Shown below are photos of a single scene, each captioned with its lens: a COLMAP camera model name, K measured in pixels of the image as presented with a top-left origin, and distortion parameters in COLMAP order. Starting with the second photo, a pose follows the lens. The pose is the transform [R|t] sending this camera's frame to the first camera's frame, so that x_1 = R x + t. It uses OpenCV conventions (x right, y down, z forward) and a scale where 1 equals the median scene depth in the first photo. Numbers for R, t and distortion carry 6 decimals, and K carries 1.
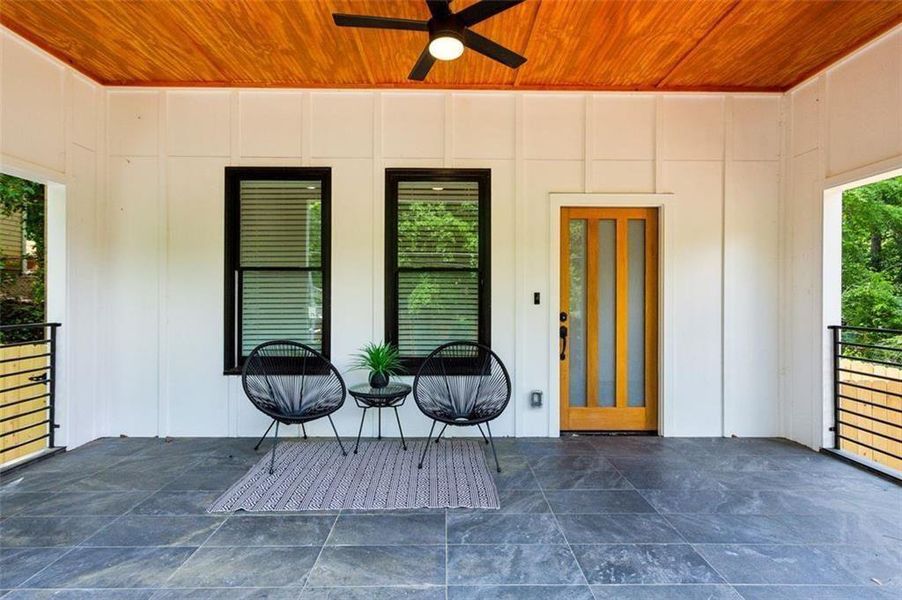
lens RADIAL K [[431.0, 0, 450.6], [0, 431.0, 296.5], [0, 0, 1]] dist [0.010107, -0.000821]
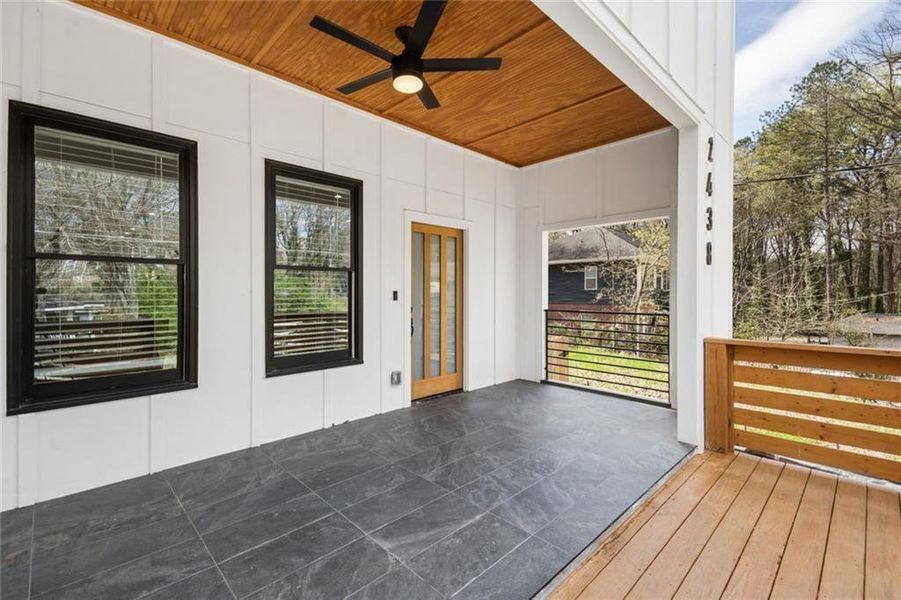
lens RADIAL K [[403.9, 0, 452.8], [0, 403.9, 290.9], [0, 0, 1]] dist [0.026715, -0.000200]
pose [[0.717190, -0.002036, 0.696874, -0.480462], [-0.008056, 0.999905, 0.011213, -0.022567], [-0.696831, -0.013656, 0.717105, 0.076776]]
